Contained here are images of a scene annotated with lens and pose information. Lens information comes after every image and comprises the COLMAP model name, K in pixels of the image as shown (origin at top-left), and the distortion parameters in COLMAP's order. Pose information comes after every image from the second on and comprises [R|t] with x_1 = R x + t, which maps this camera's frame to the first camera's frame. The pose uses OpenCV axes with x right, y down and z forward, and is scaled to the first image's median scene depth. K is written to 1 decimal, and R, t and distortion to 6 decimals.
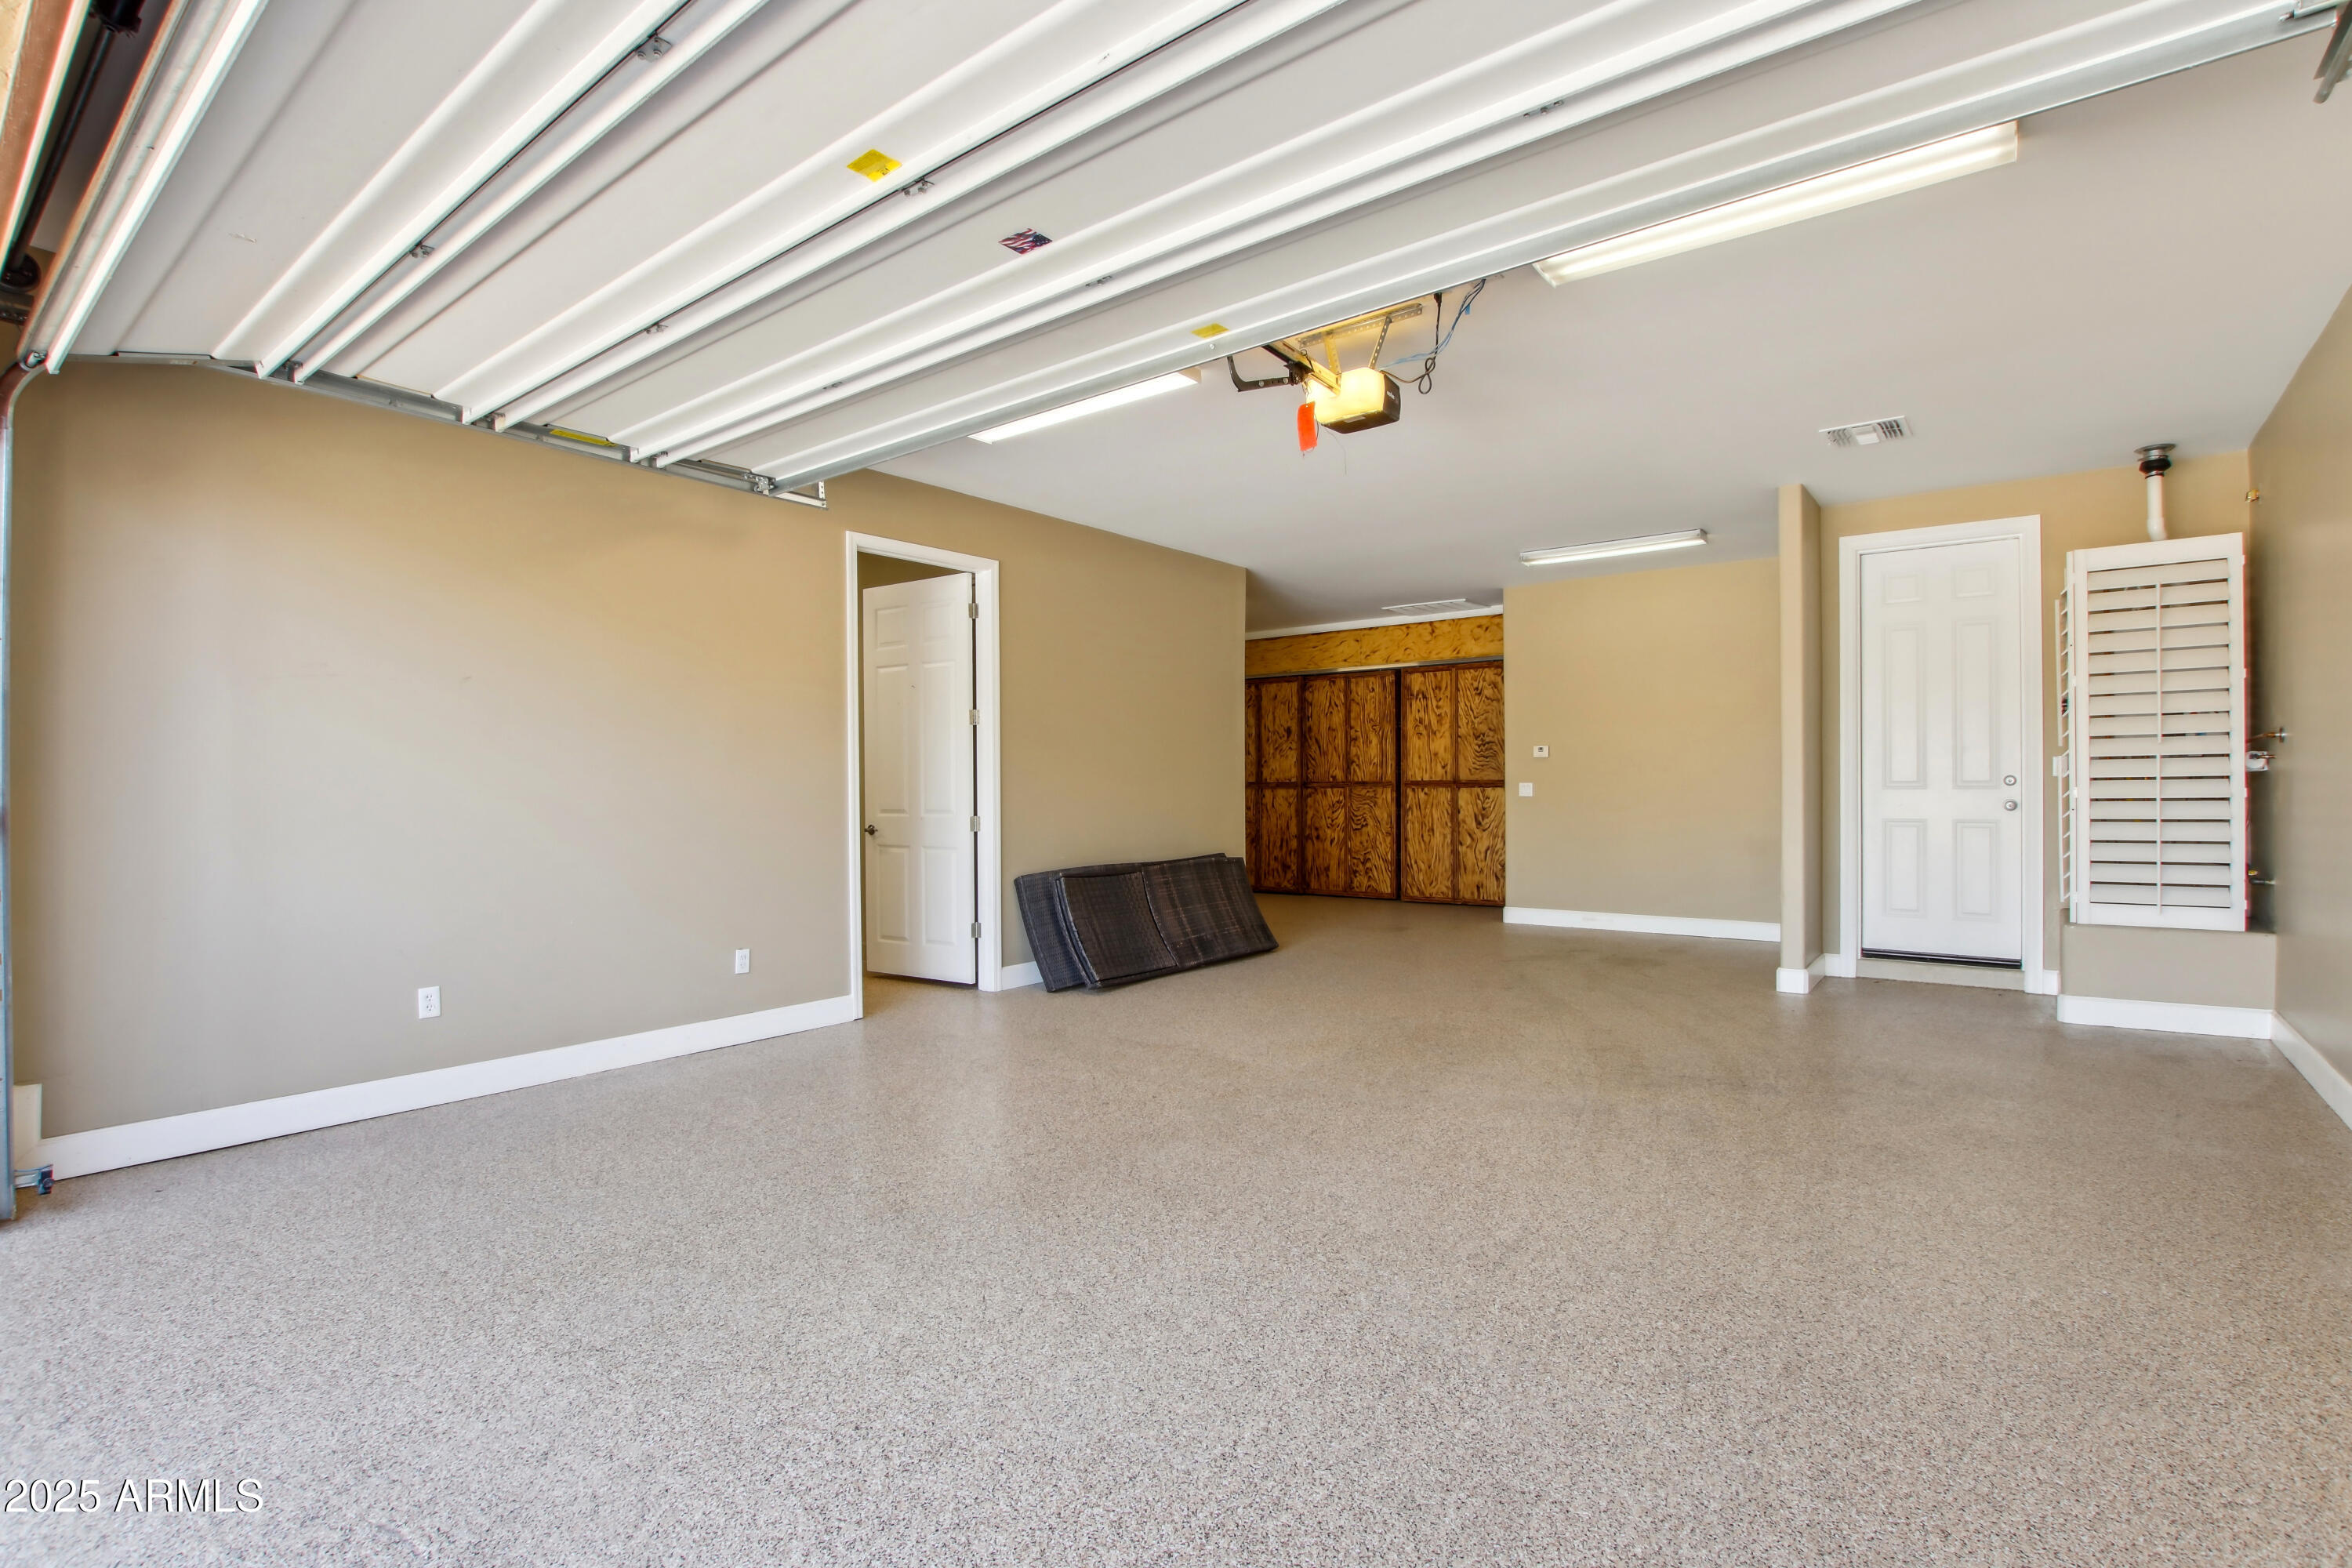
lens RADIAL K [[1093.6, 0, 1169.4], [0, 1093.6, 783.0], [0, 0, 1]] dist [-0.015733, -0.000086]
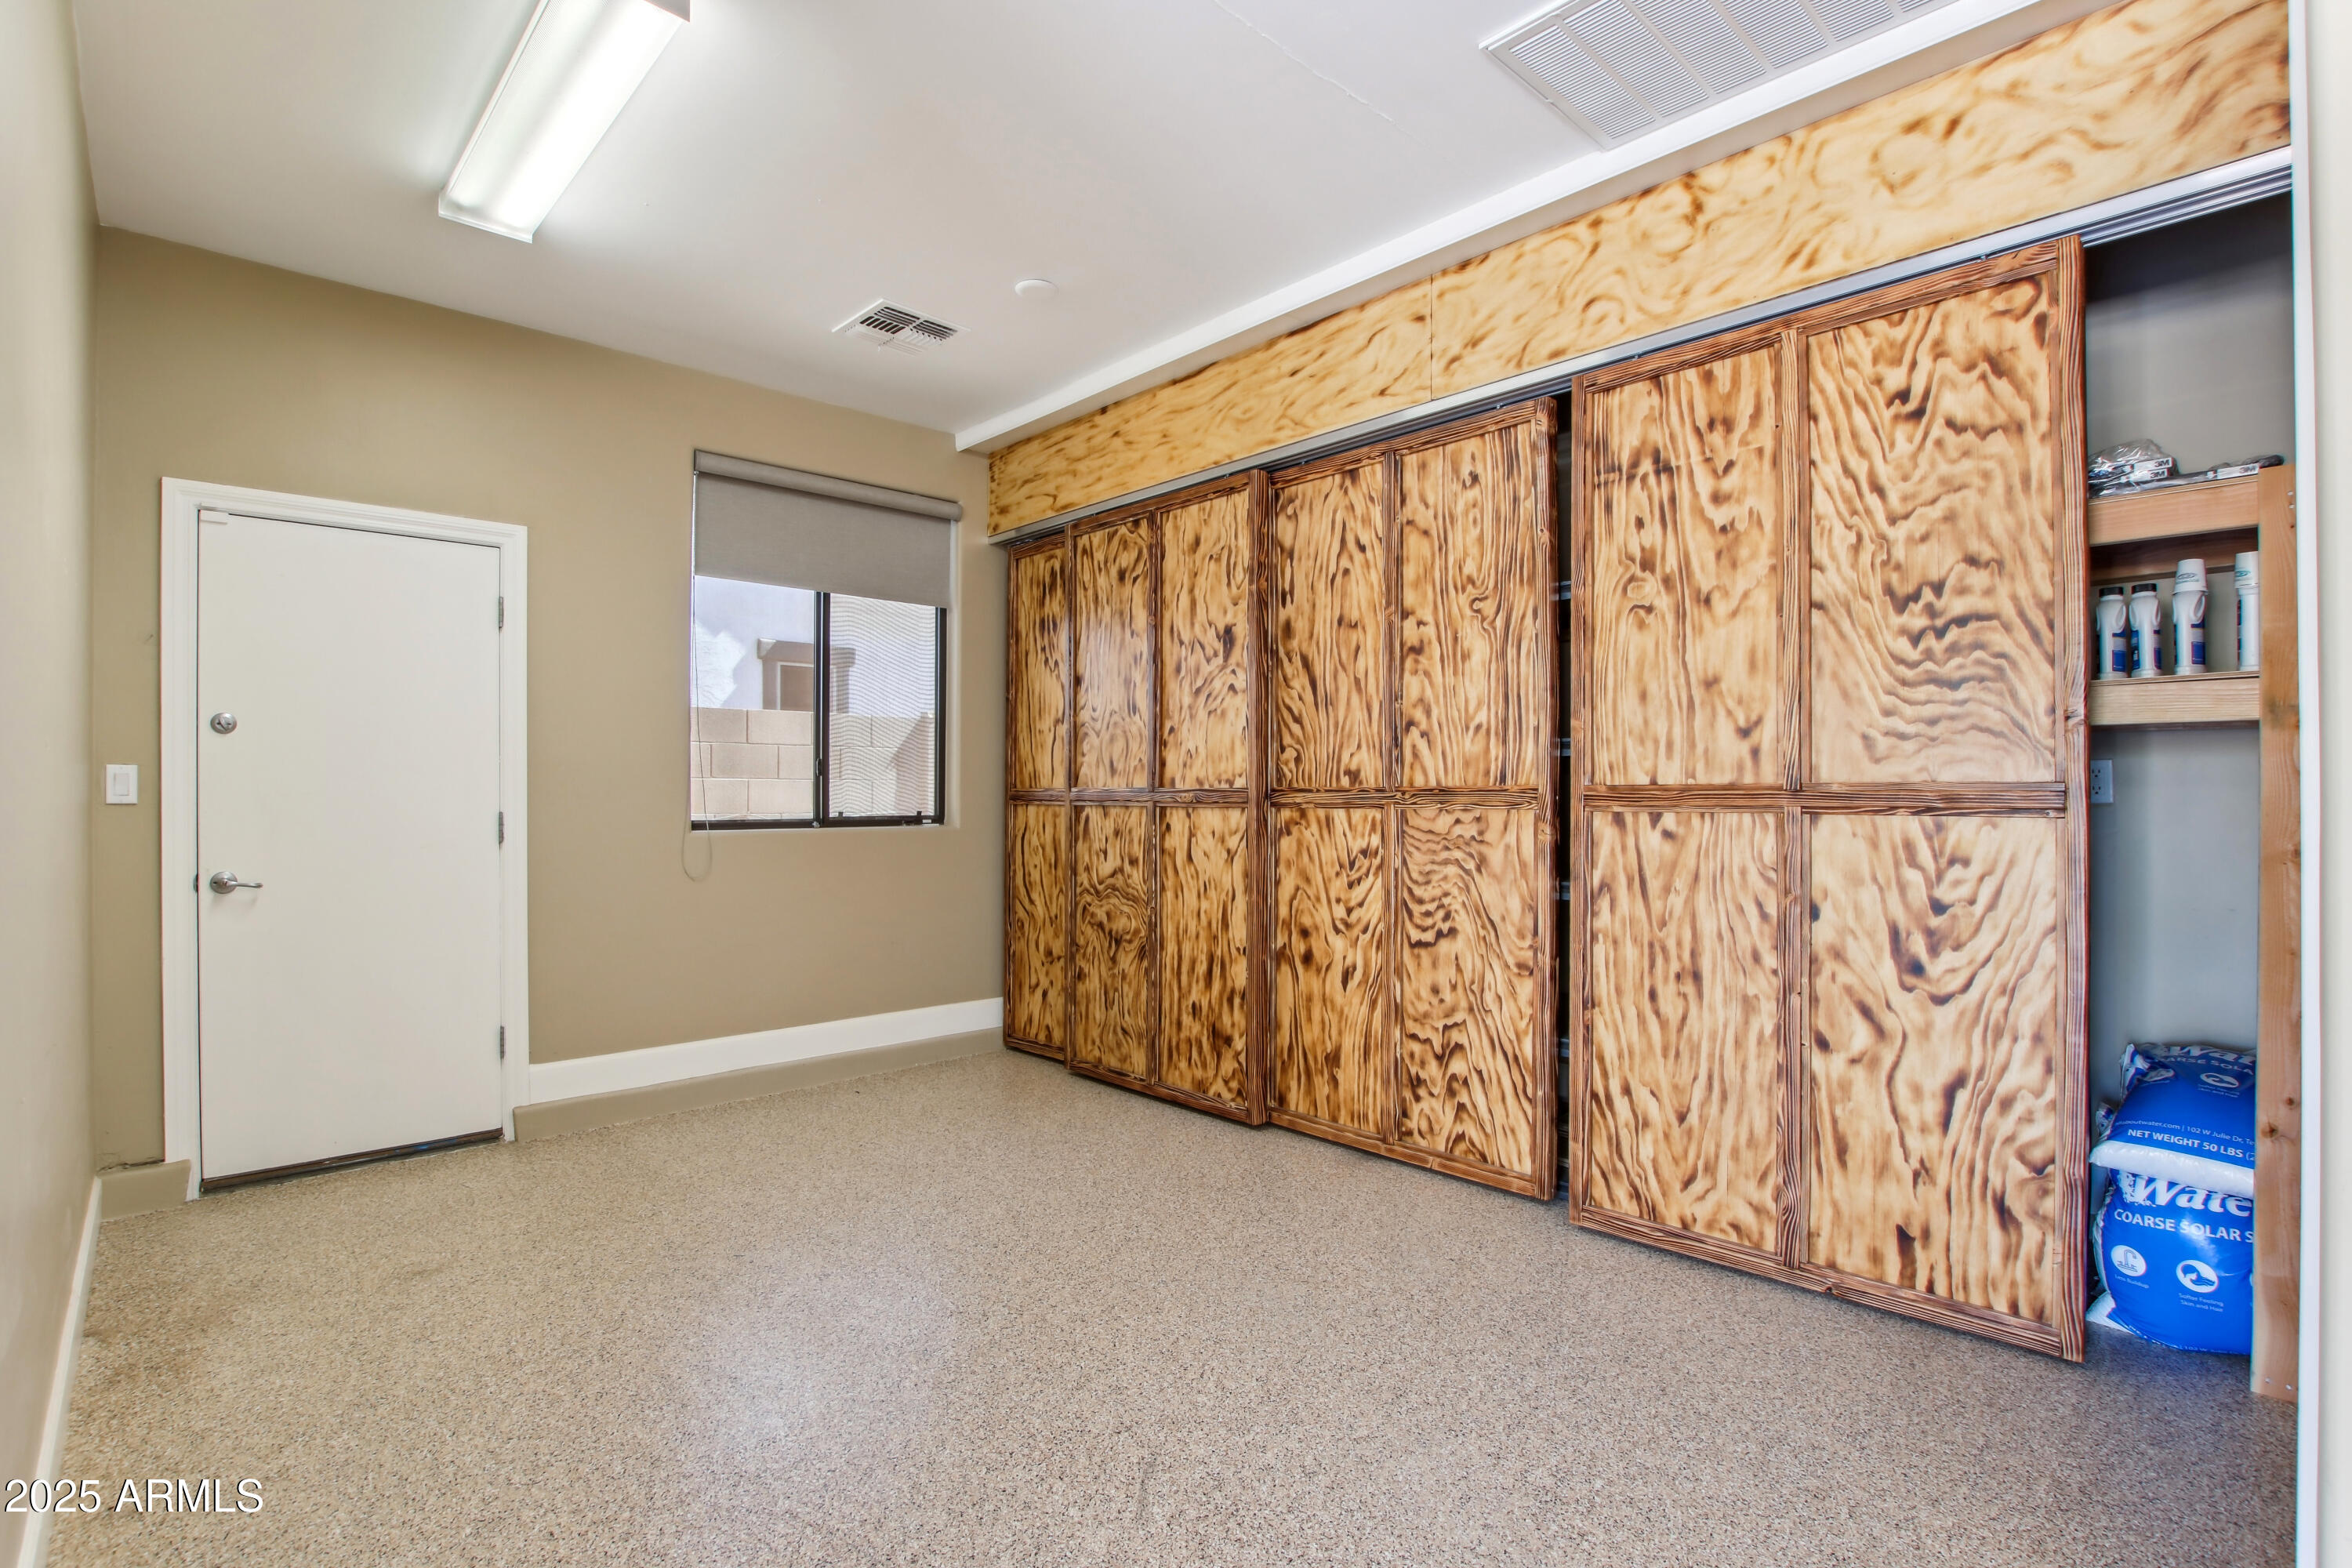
lens RADIAL K [[1093.6, 0, 1185.5], [0, 1093.6, 787.6], [0, 0, 1]] dist [-0.015733, -0.000086]
pose [[0.990475, 0.002106, -0.137680, 0.147464], [-0.002114, 0.999998, 0.000088, -0.001314], [0.137680, 0.000204, 0.990477, 0.684932]]
